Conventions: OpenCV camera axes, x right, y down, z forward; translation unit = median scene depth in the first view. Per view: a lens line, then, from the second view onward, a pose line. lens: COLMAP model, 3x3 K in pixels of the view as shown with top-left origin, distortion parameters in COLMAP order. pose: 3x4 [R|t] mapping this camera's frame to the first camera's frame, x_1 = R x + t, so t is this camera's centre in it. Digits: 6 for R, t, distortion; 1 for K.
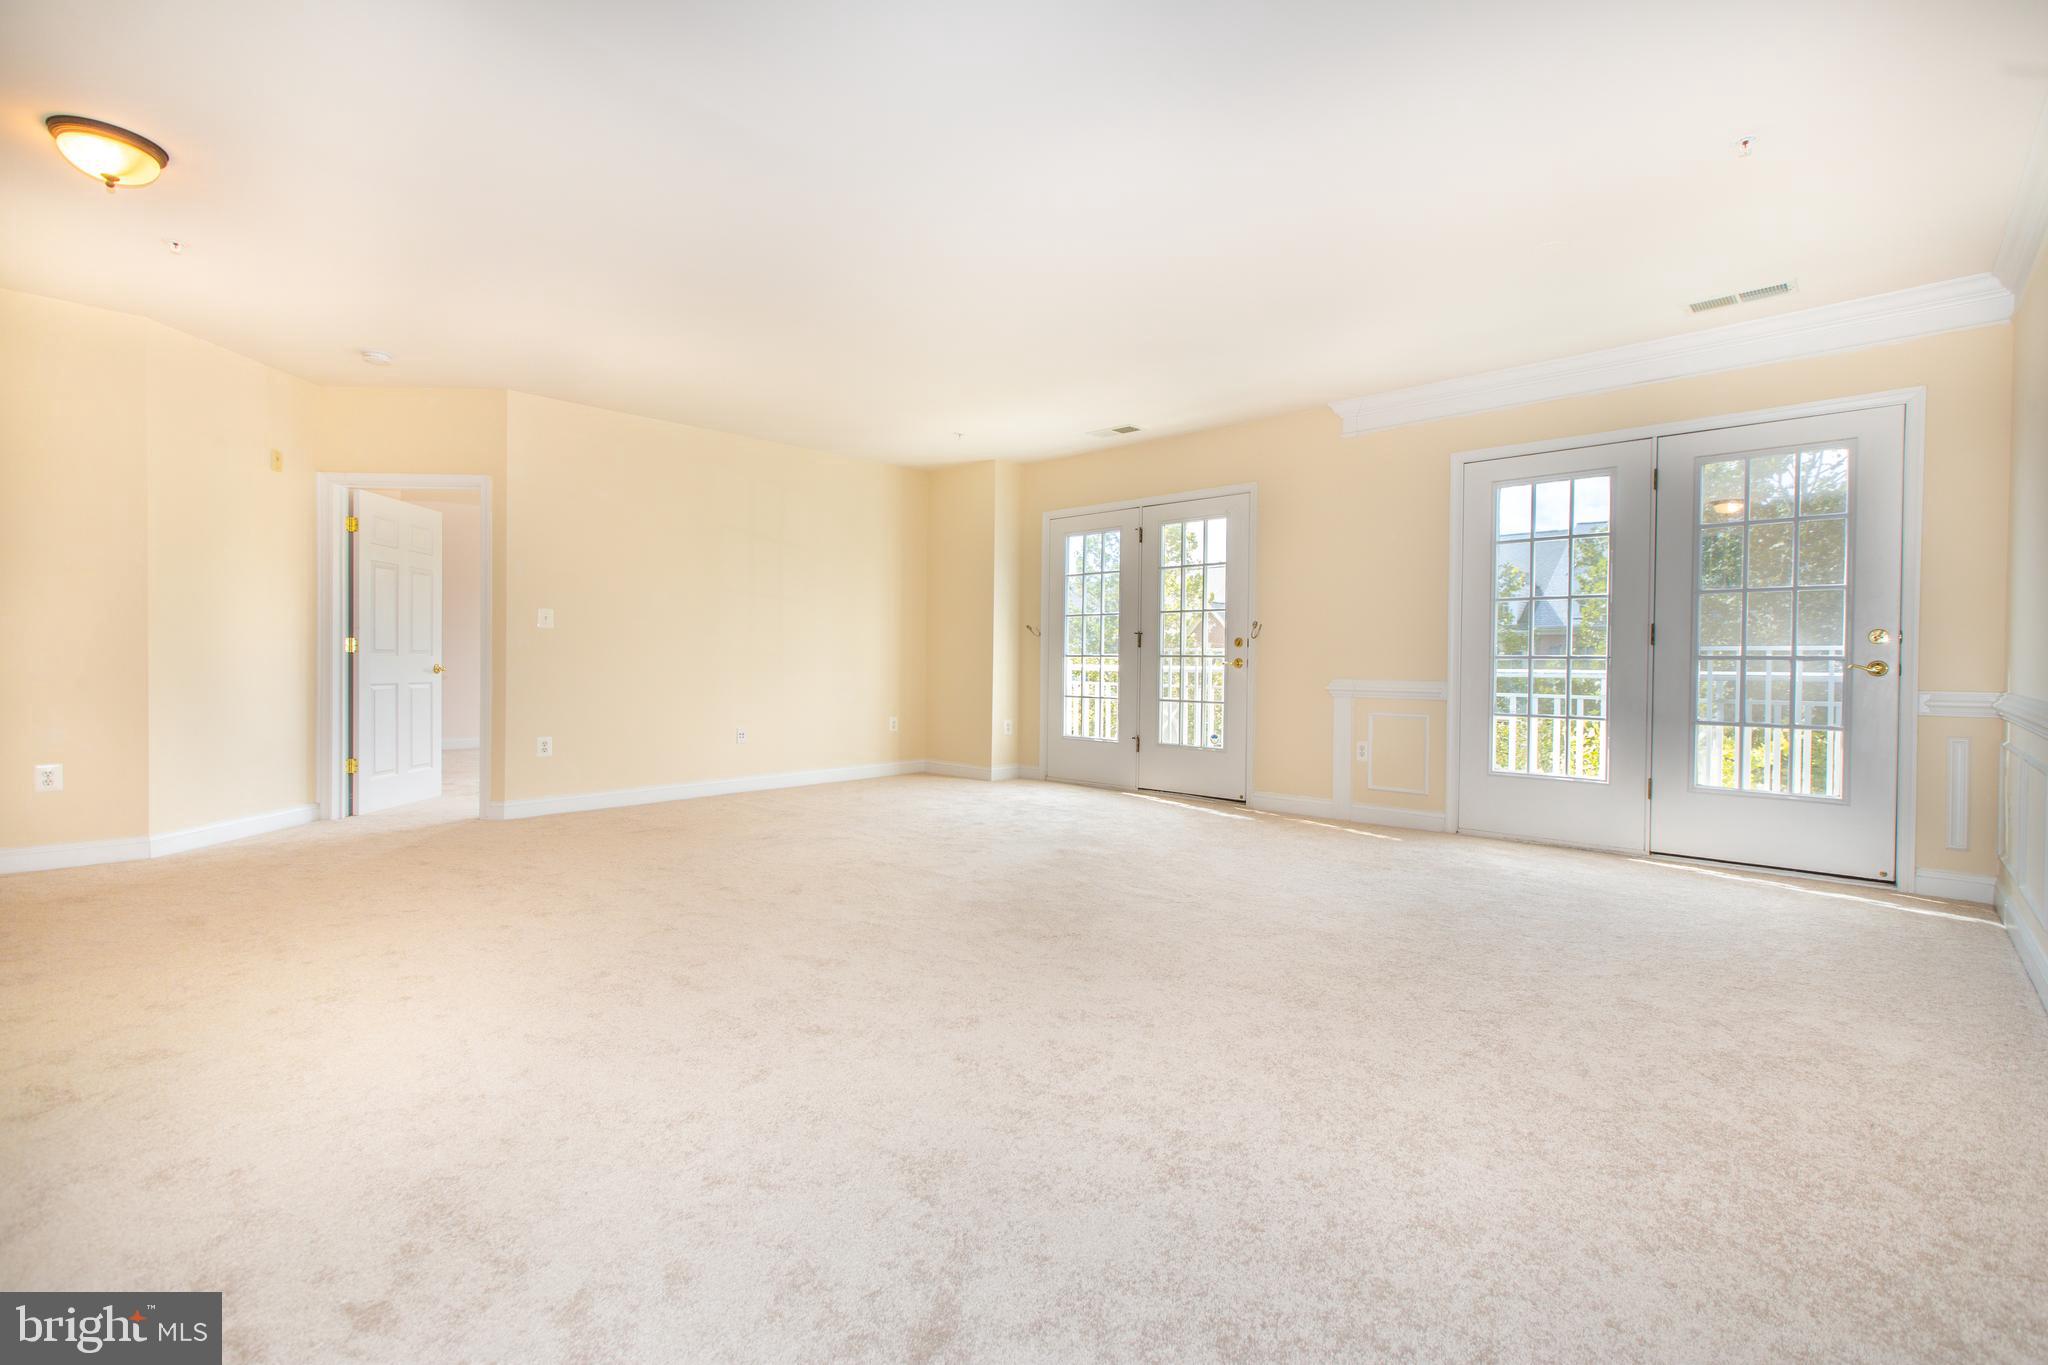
lens RADIAL K [[931.1, 0, 1026.7], [0, 931.1, 663.6], [0, 0, 1]] dist [0.003363, -0.001051]
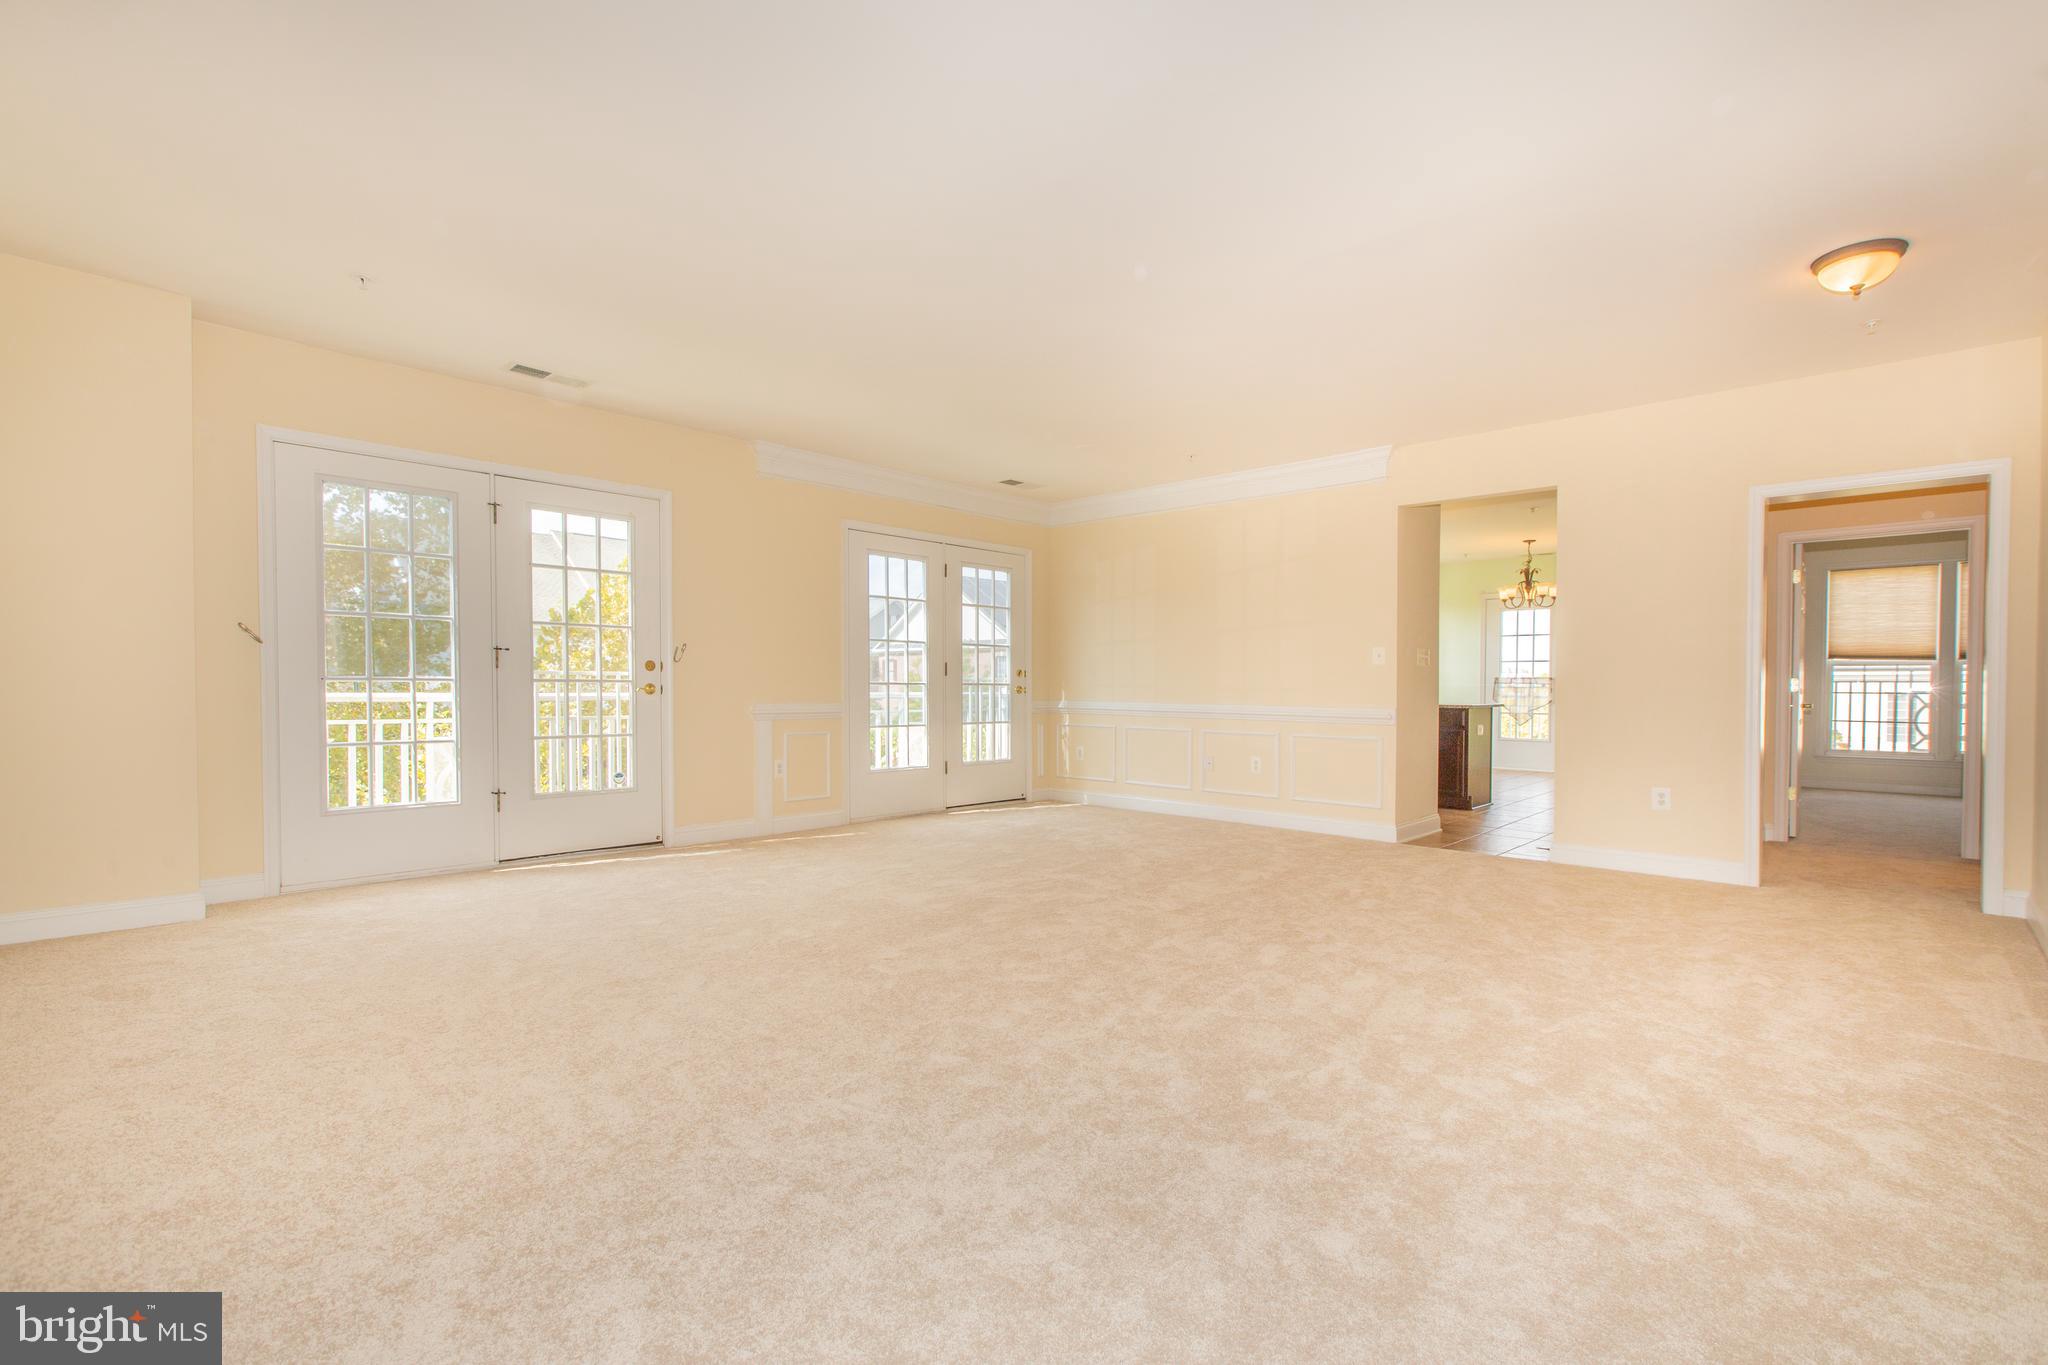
lens RADIAL K [[931.1, 0, 1028.5], [0, 931.1, 695.7], [0, 0, 1]] dist [0.003363, -0.001051]
pose [[-0.006446, -0.015728, 0.999856, -0.640161], [0.001370, 0.999875, 0.015737, -0.007642], [-0.999978, 0.001471, -0.006424, 0.617137]]
